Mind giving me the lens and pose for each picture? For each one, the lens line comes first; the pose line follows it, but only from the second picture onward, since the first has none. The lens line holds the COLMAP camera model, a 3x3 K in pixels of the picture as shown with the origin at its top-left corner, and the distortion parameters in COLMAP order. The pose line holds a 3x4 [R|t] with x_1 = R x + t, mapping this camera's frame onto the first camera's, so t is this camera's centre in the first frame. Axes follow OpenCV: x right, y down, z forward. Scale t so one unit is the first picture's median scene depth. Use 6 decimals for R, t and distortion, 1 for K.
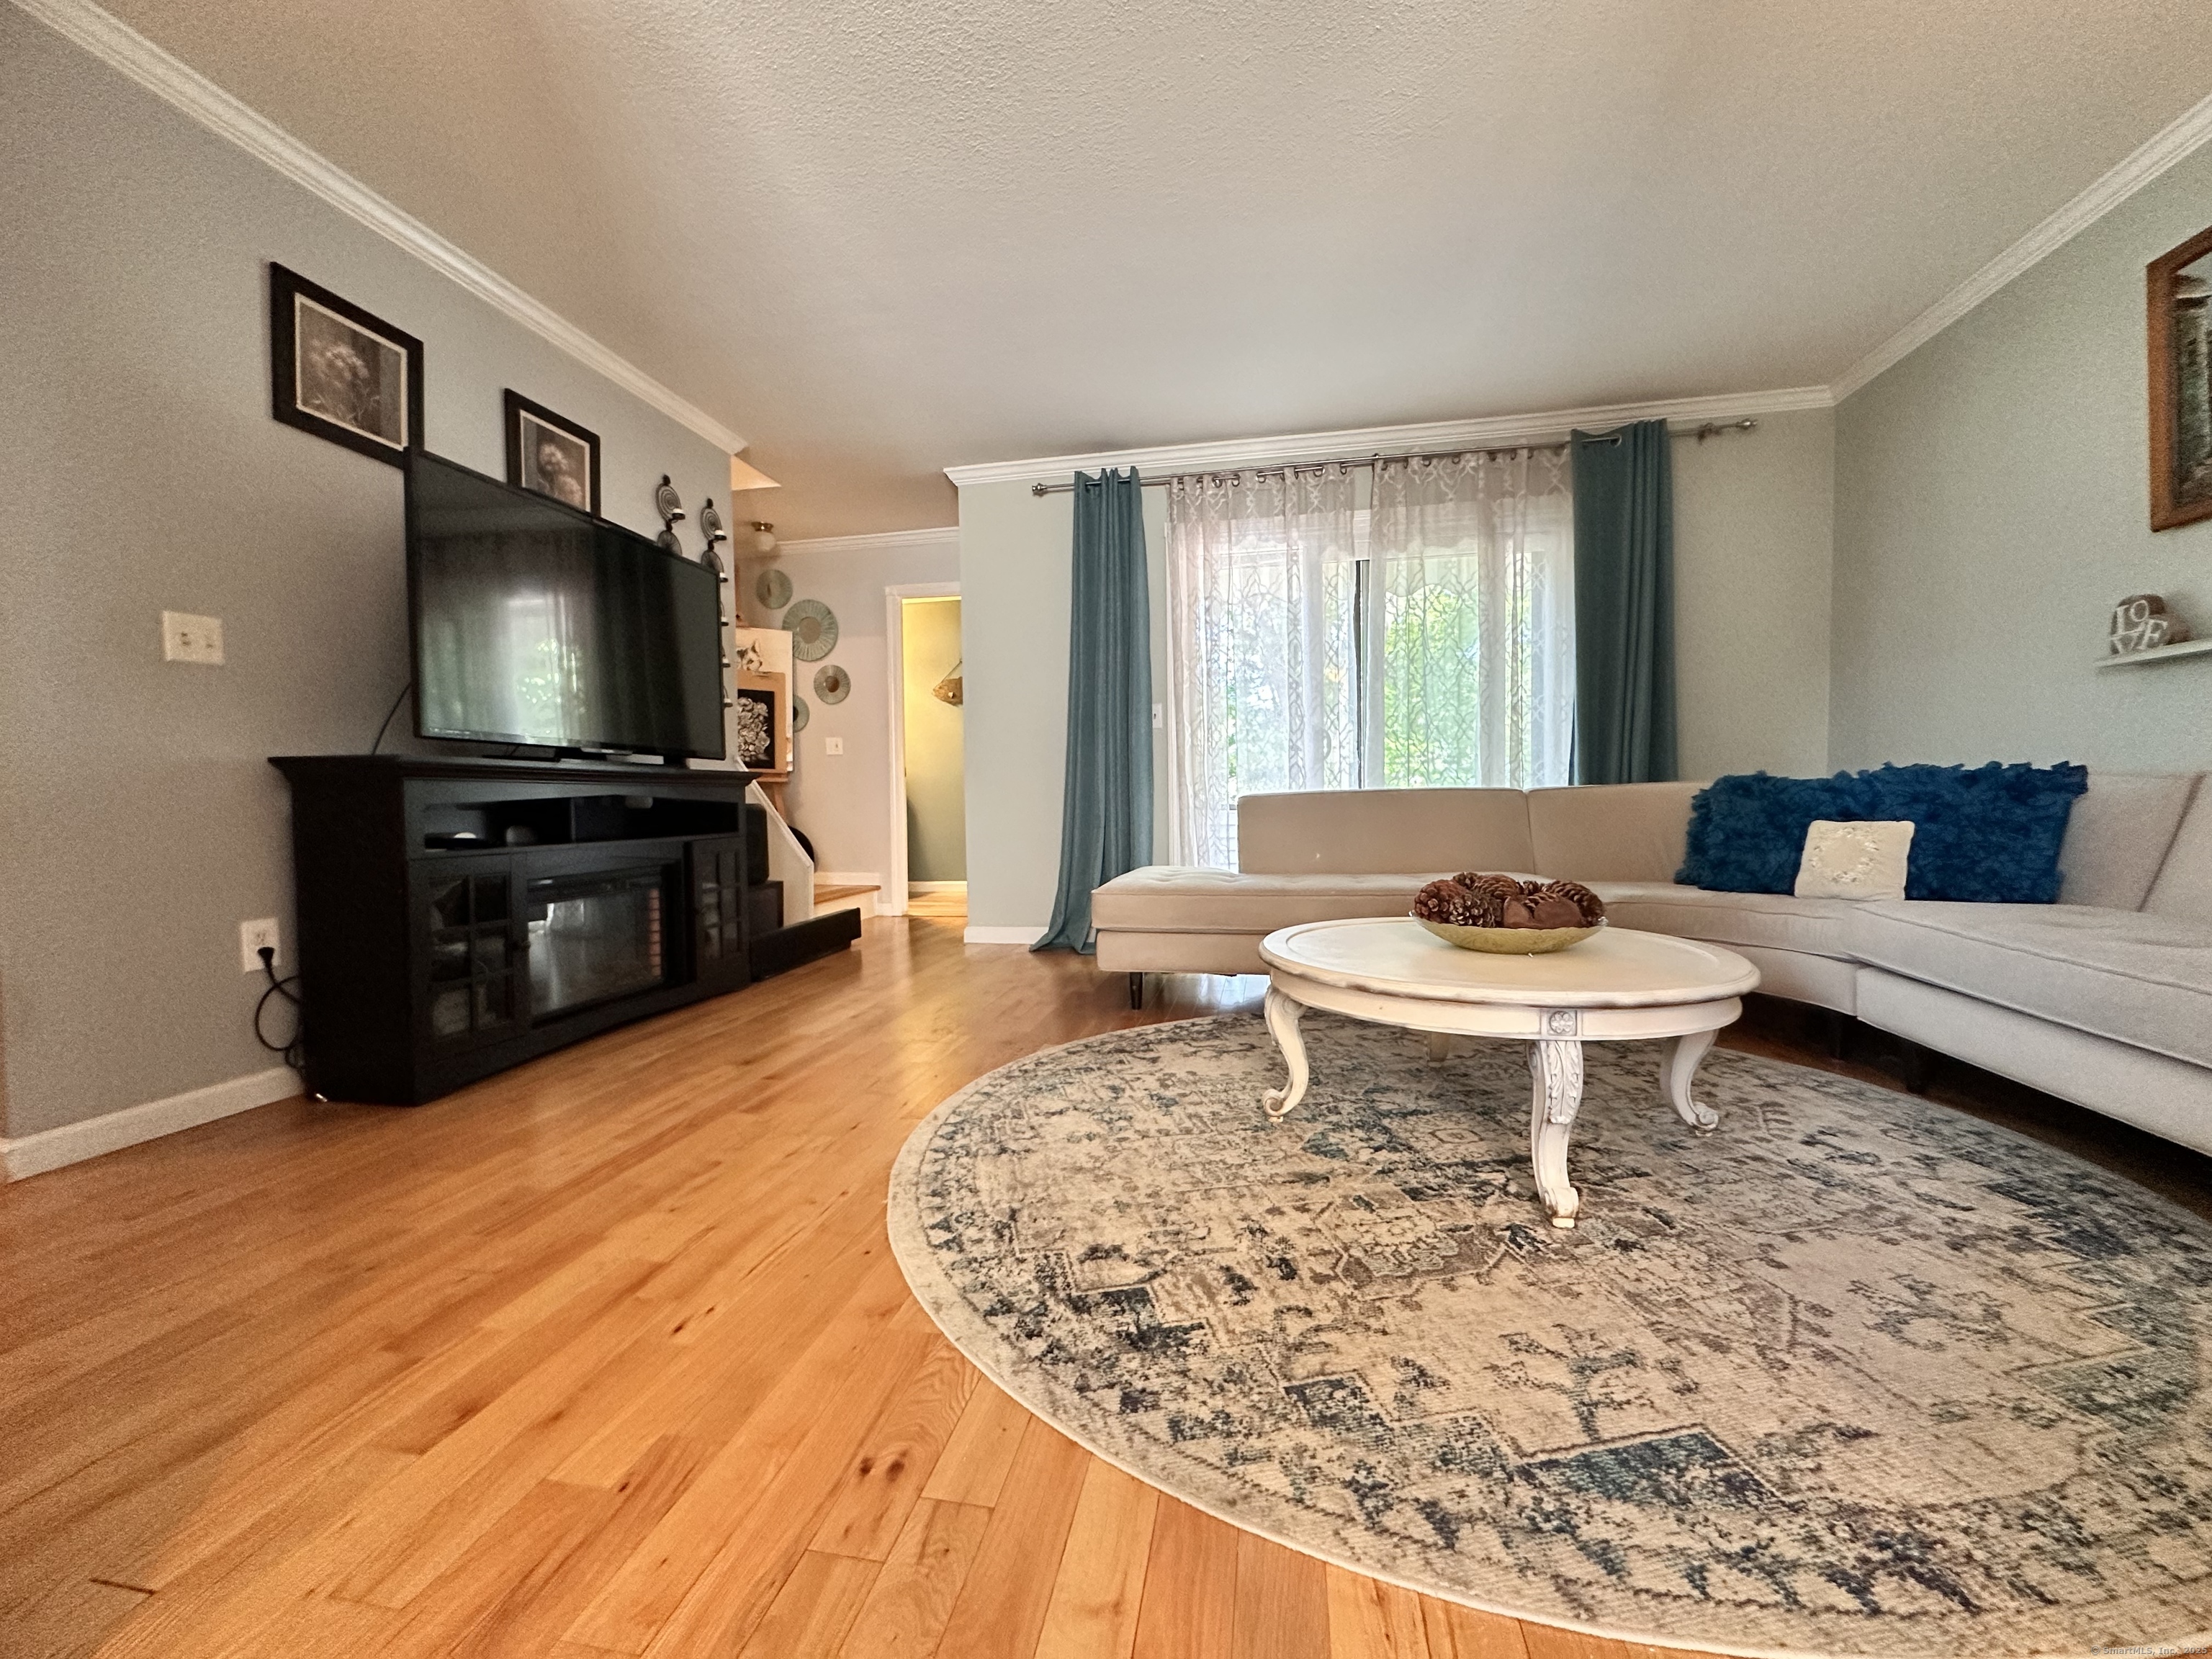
lens RADIAL K [[883.6, 0, 1103.2], [0, 883.6, 825.9], [0, 0, 1]] dist [-0.003556, 0.000717]
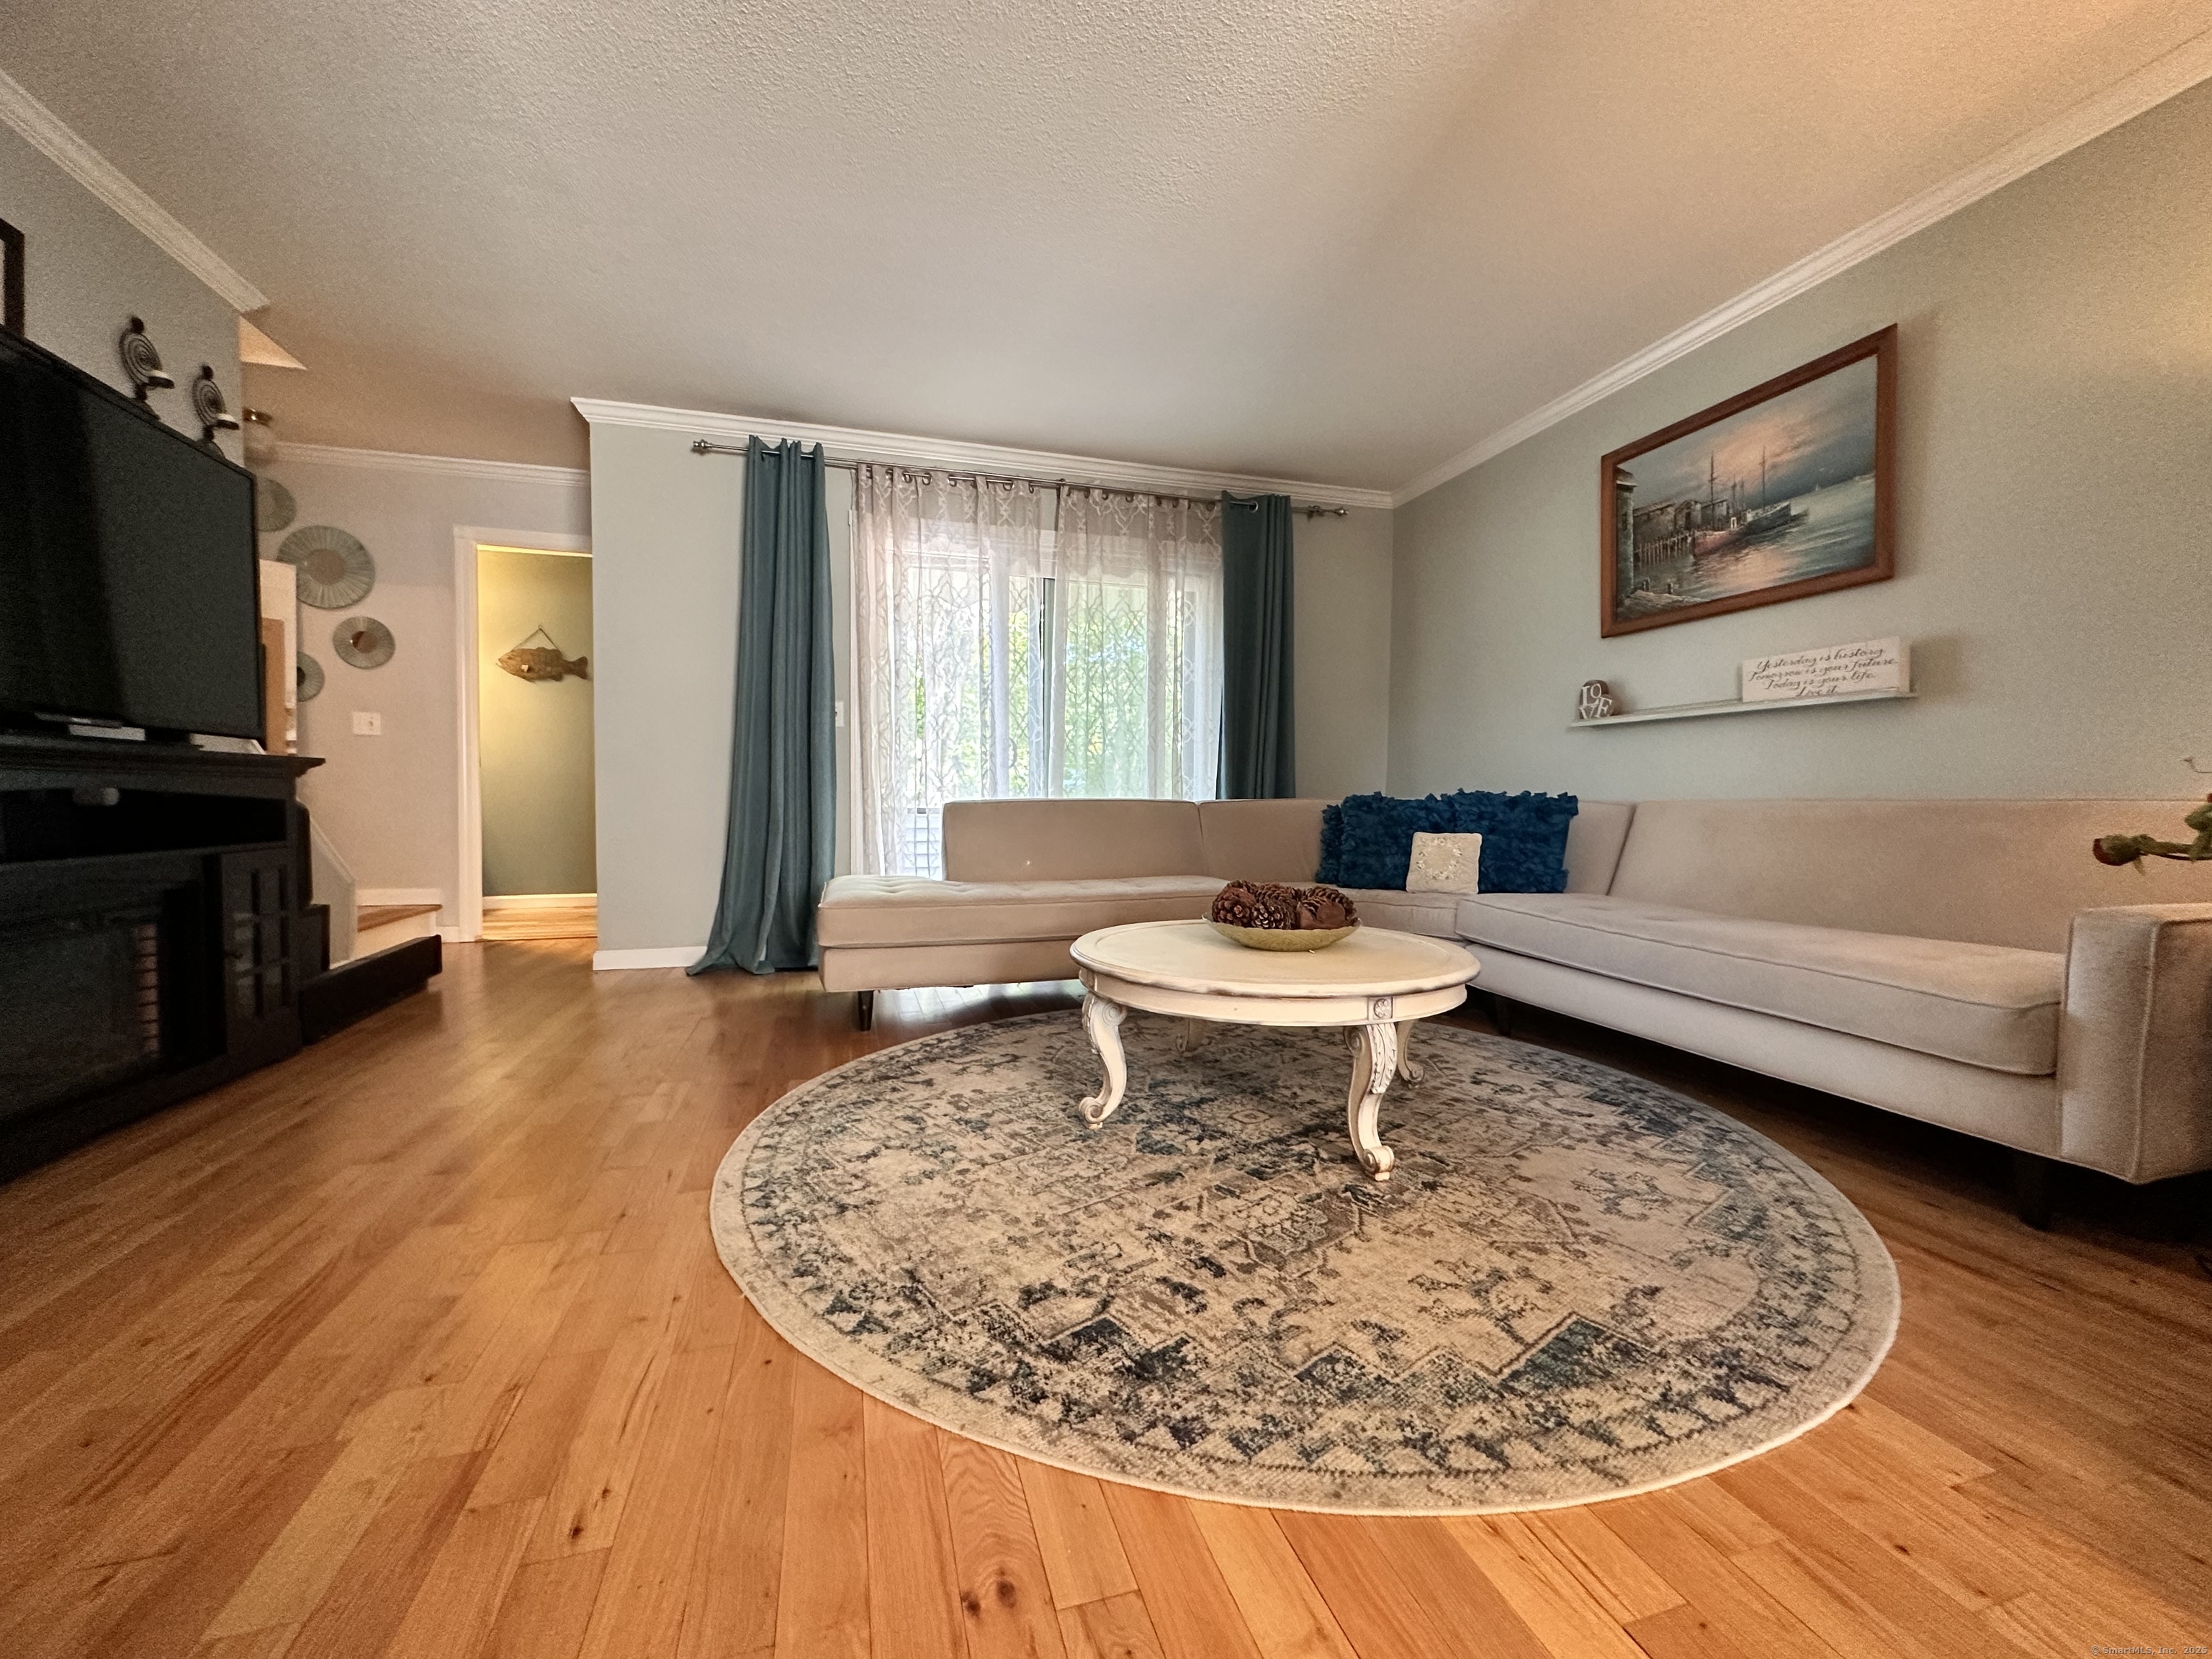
lens RADIAL K [[883.6, 0, 1103.9], [0, 883.6, 827.0], [0, 0, 1]] dist [-0.003556, 0.000717]
pose [[0.886372, 0.005531, 0.462940, -0.260891], [-0.005979, 0.999982, -0.000500, -0.013096], [-0.462934, -0.002325, 0.886389, 0.085944]]
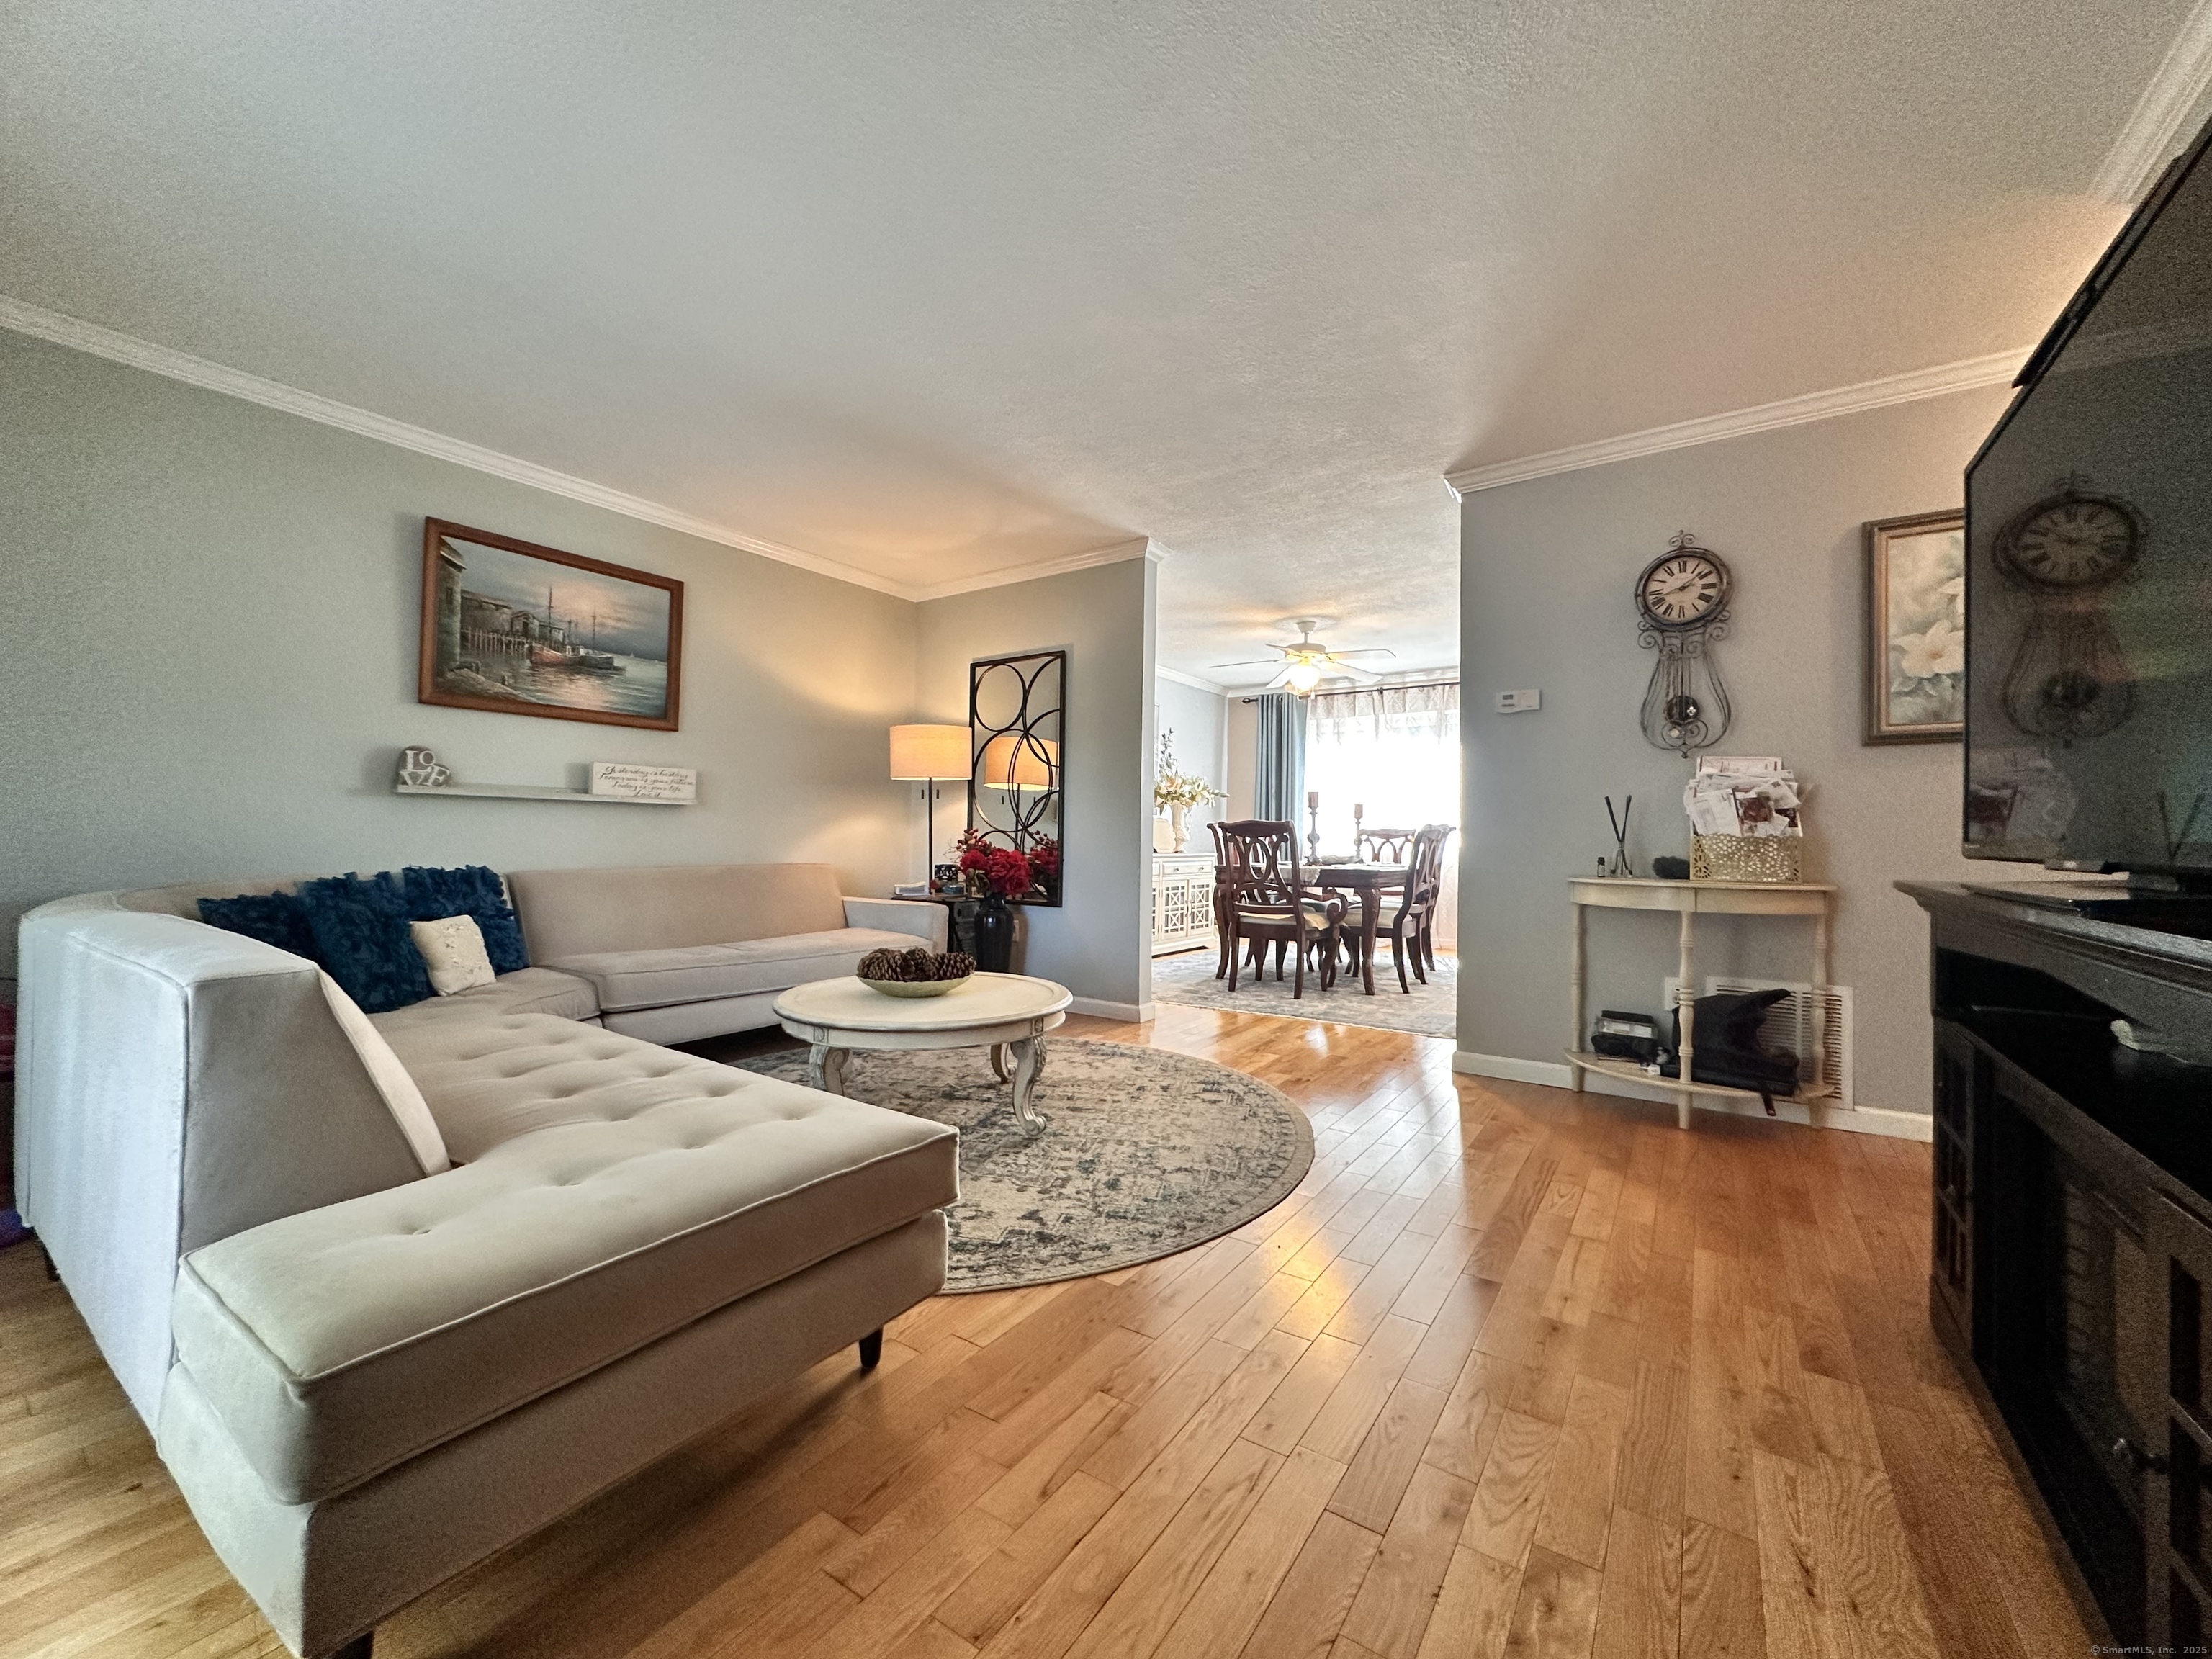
lens RADIAL K [[883.6, 0, 1107.9], [0, 883.6, 823.4], [0, 0, 1]] dist [-0.003556, 0.000717]
pose [[-0.920089, 0.008881, 0.391608, -0.432471], [0.011679, 0.999920, 0.004762, -0.152017], [-0.391535, 0.008955, -0.920120, 2.134737]]
